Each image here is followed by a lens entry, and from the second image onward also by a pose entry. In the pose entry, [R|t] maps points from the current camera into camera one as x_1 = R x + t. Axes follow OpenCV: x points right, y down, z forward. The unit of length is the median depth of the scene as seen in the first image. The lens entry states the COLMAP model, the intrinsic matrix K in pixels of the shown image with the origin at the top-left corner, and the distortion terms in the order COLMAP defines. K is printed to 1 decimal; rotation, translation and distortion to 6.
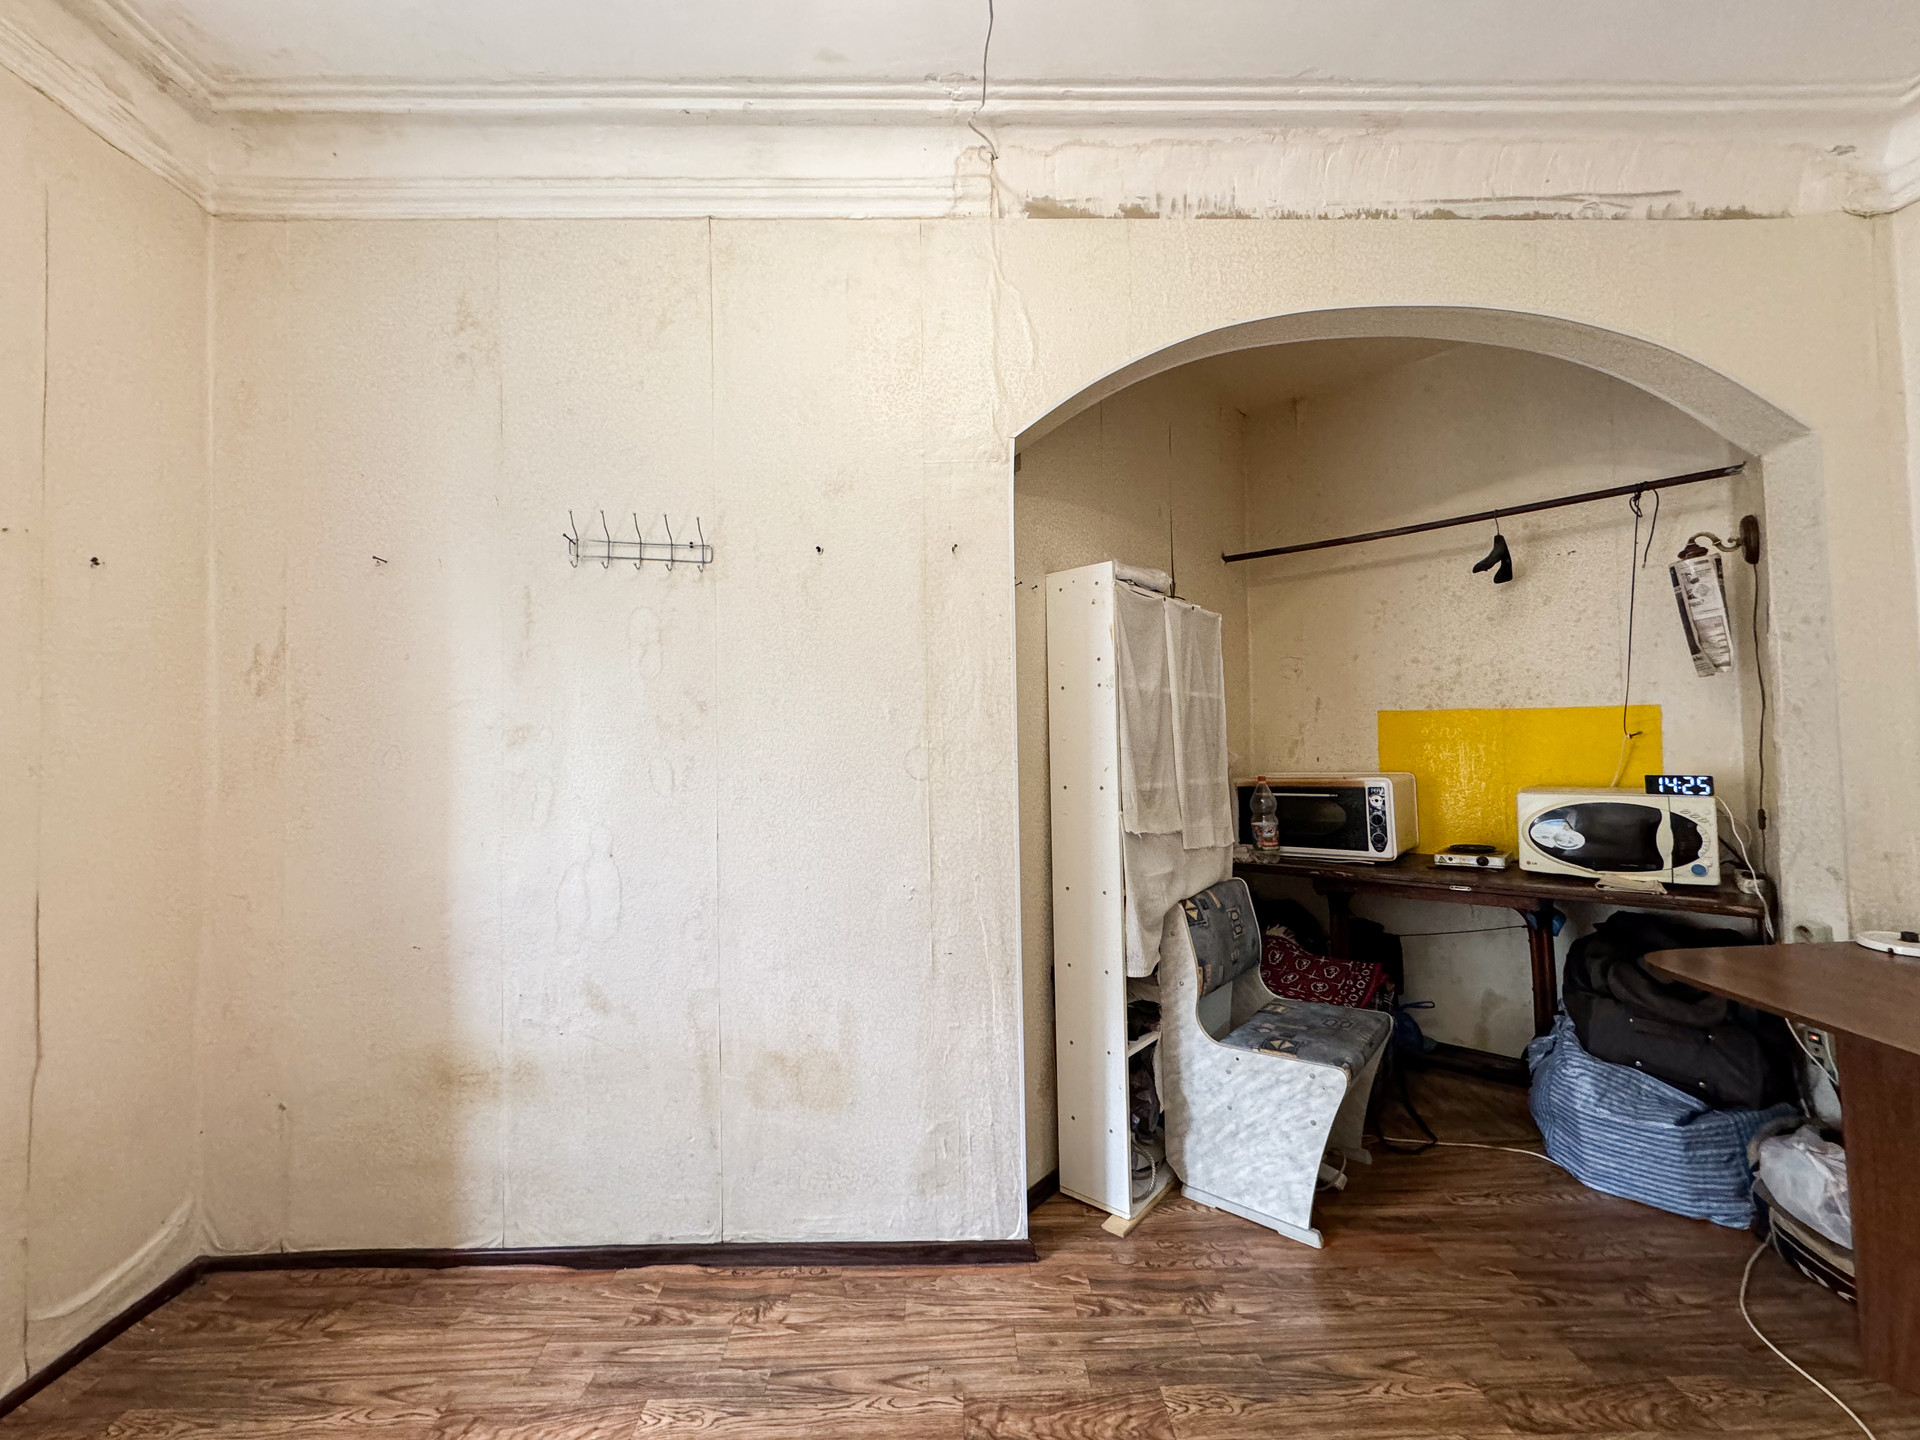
lens RADIAL K [[764.8, 0, 957.6], [0, 764.8, 714.4], [0, 0, 1]] dist [-0.001665, 0.000572]
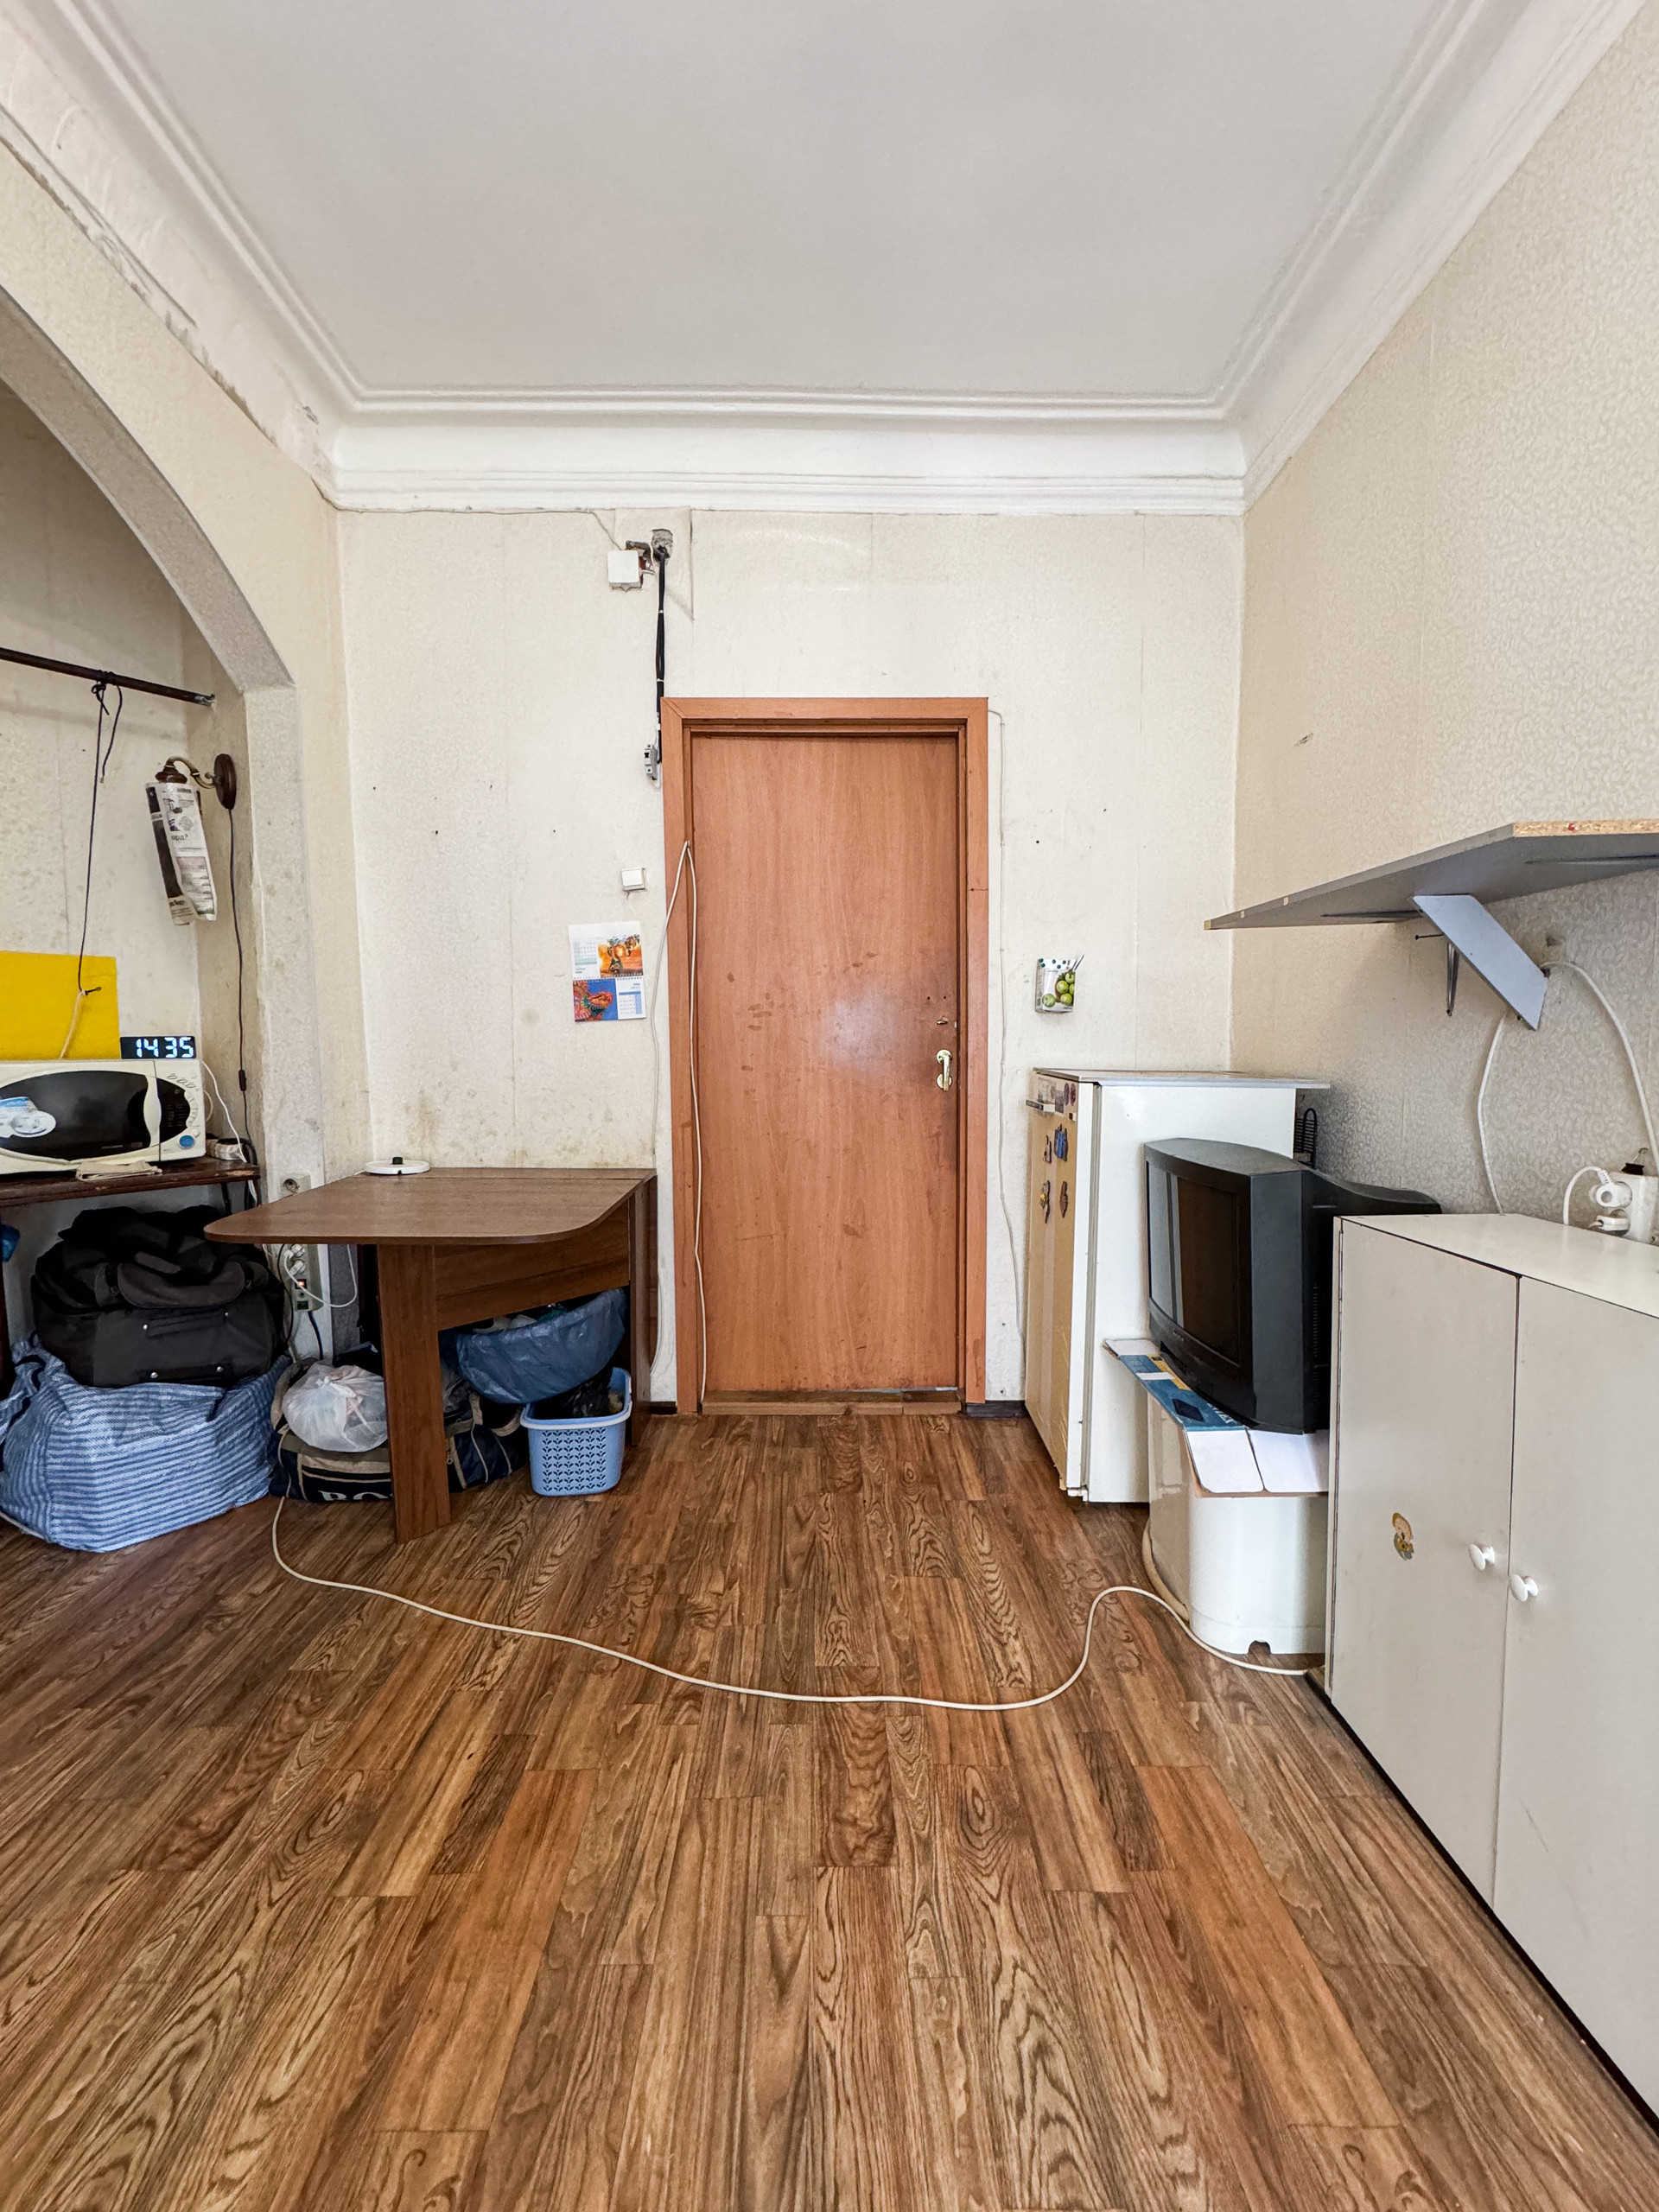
lens RADIAL K [[881.1, 0, 832.1], [0, 881.1, 1102.8], [0, 0, 1]] dist [-0.001665, 0.000572]
pose [[-0.003861, -0.049927, 0.998745, -0.056222], [-0.026082, 0.998418, 0.049810, 0.093621], [-0.999652, -0.025857, -0.005157, 0.271911]]
